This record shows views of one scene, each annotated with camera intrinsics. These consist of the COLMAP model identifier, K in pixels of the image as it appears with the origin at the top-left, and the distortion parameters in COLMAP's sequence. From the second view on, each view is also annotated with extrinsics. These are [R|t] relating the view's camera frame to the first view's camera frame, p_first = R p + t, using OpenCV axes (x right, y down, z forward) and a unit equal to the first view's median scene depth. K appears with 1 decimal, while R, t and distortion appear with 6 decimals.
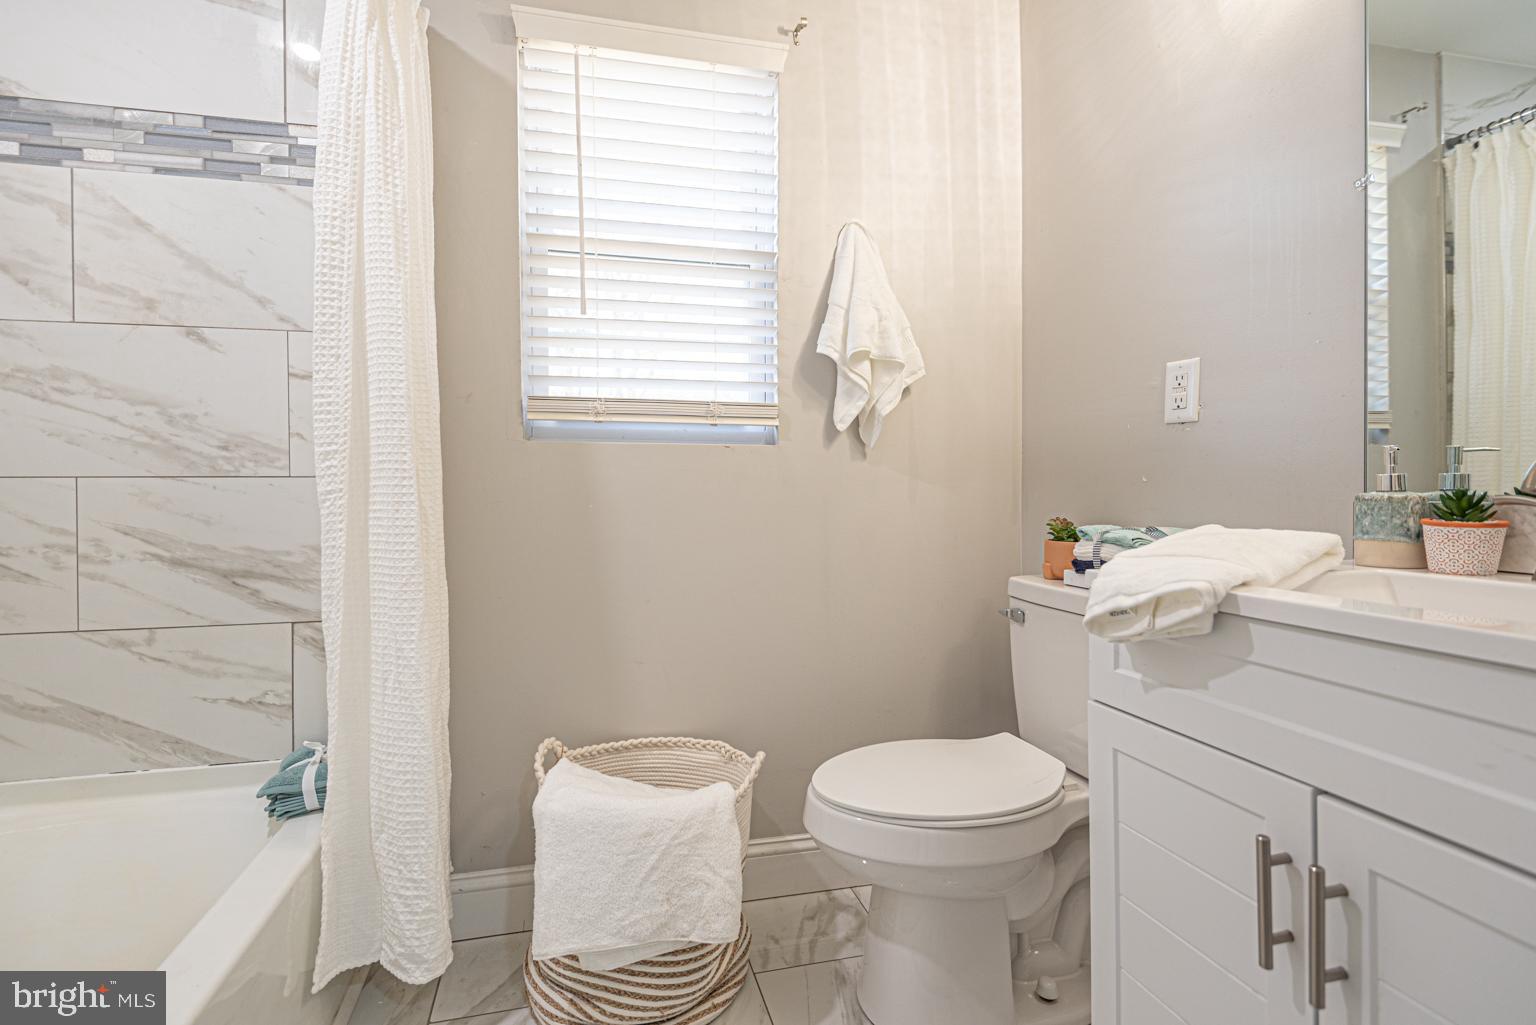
lens RADIAL K [[708.6, 0, 752.9], [0, 708.6, 478.9], [0, 0, 1]] dist [0.023212, -0.010238]
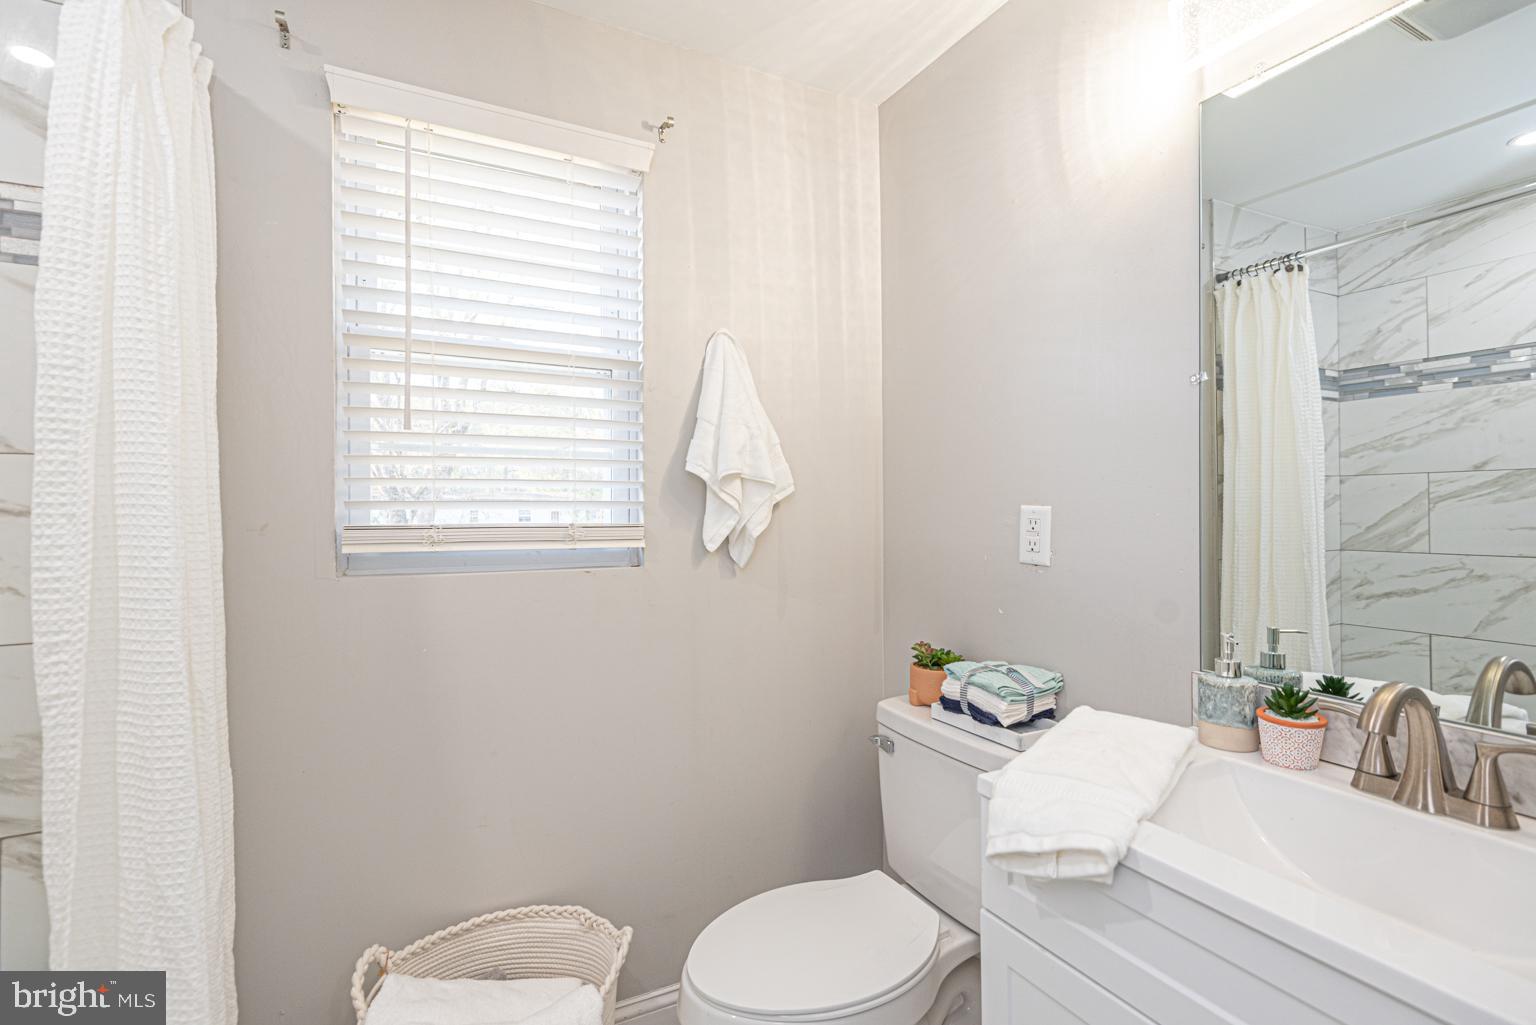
lens RADIAL K [[708.6, 0, 764.8], [0, 708.6, 506.4], [0, 0, 1]] dist [0.023212, -0.010238]
pose [[0.973300, 0.000848, 0.229537, -0.028538], [0.001031, 0.999967, -0.008063, -0.150853], [-0.229536, 0.008084, 0.973267, 0.067739]]
